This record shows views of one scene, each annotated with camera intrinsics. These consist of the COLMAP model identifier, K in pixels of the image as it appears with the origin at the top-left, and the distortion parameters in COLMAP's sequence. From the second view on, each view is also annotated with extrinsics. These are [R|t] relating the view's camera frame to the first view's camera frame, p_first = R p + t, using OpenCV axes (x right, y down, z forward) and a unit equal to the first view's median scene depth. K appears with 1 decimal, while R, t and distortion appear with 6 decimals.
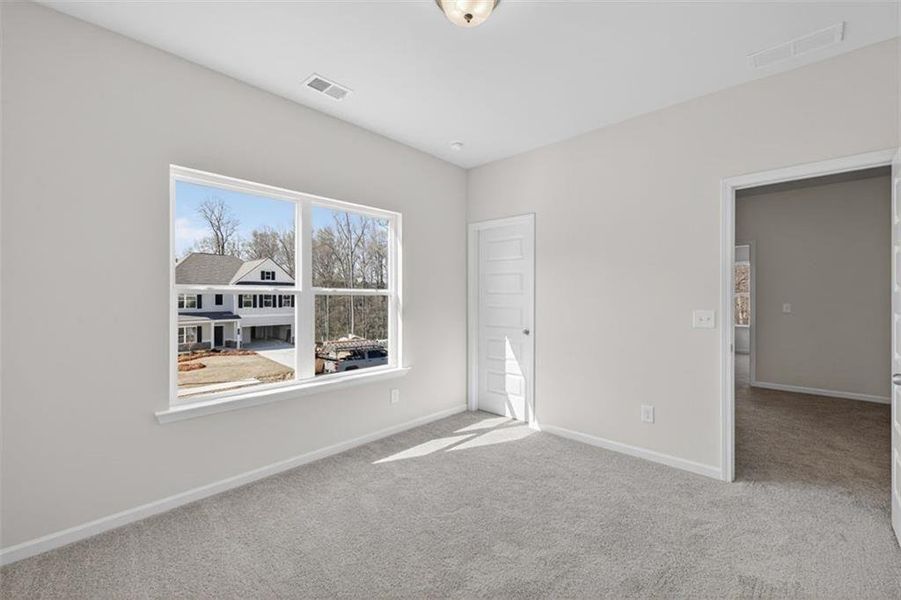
lens RADIAL K [[371.1, 0, 450.2], [0, 371.1, 291.7], [0, 0, 1]] dist [-0.000461, -0.000187]
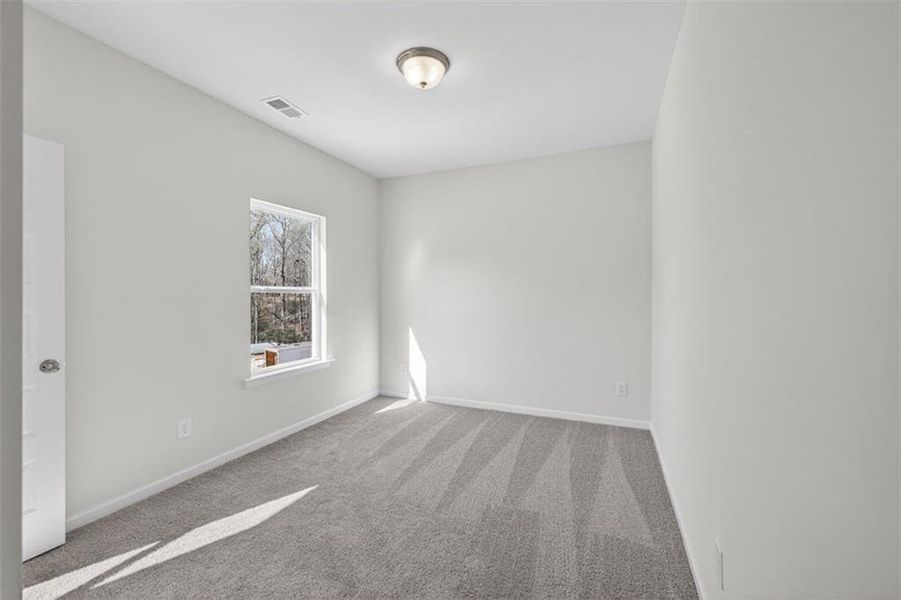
lens RADIAL K [[378.7, 0, 450.0], [0, 378.7, 296.5], [0, 0, 1]] dist [0.009441, -0.000865]
pose [[0.942375, -0.015611, 0.334193, -0.157699], [0.008429, 0.999702, 0.022930, -0.001706], [-0.334452, -0.018792, 0.942226, -0.162790]]
